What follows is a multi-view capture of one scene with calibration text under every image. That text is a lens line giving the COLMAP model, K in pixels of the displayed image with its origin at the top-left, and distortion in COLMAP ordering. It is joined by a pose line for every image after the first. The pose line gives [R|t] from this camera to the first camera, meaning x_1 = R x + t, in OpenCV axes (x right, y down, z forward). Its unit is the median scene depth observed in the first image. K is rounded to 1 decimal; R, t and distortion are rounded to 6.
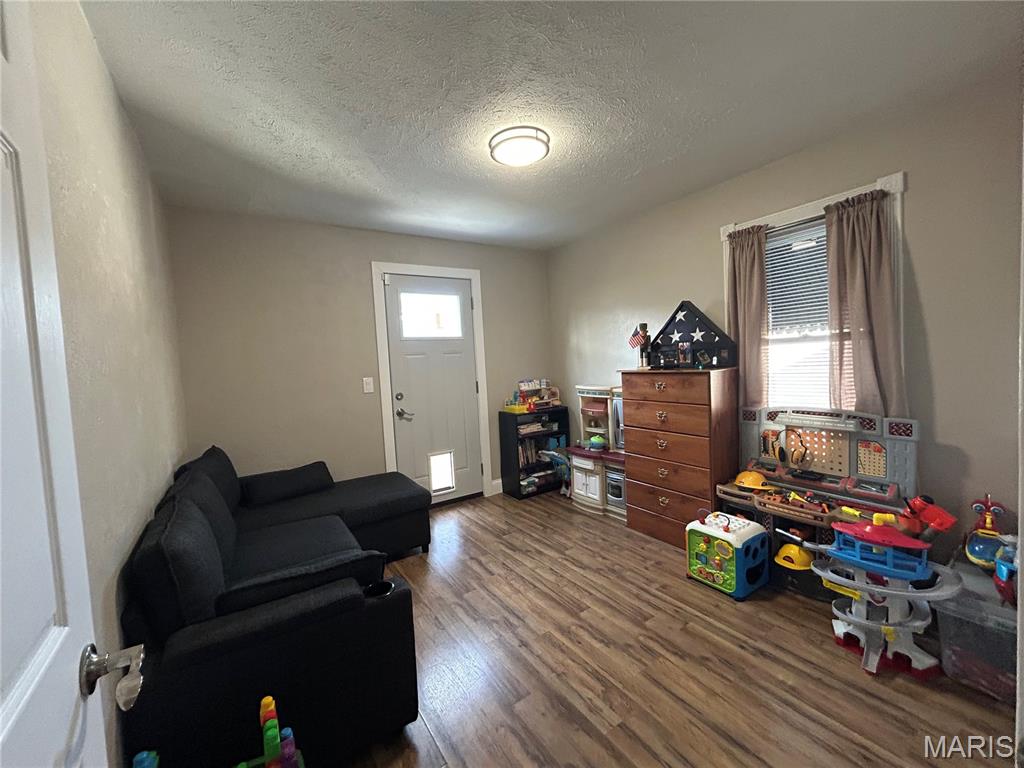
lens RADIAL K [[410.5, 0, 508.8], [0, 410.5, 383.2], [0, 0, 1]] dist [-0.001426, 0.000033]
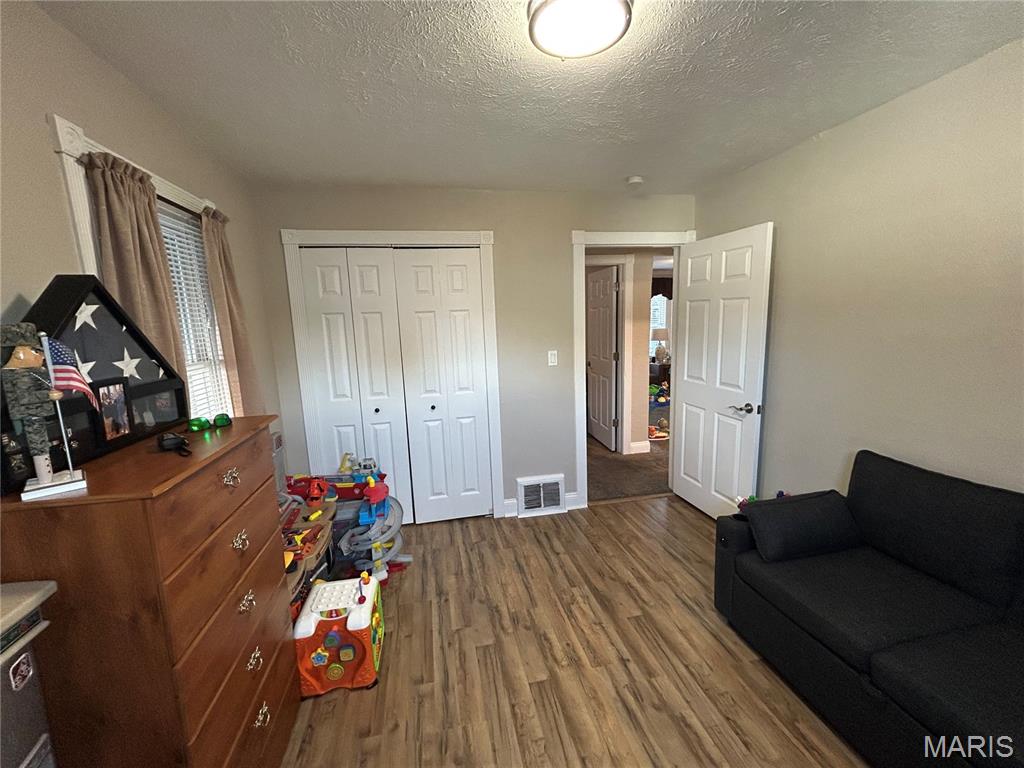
lens RADIAL K [[410.5, 0, 508.8], [0, 410.5, 383.2], [0, 0, 1]] dist [-0.001426, 0.000033]
pose [[-0.923738, 0.022960, 0.382337, -0.095822], [0.099009, 0.978590, 0.180443, -0.200953], [-0.370008, 0.204537, -0.906233, 1.821866]]
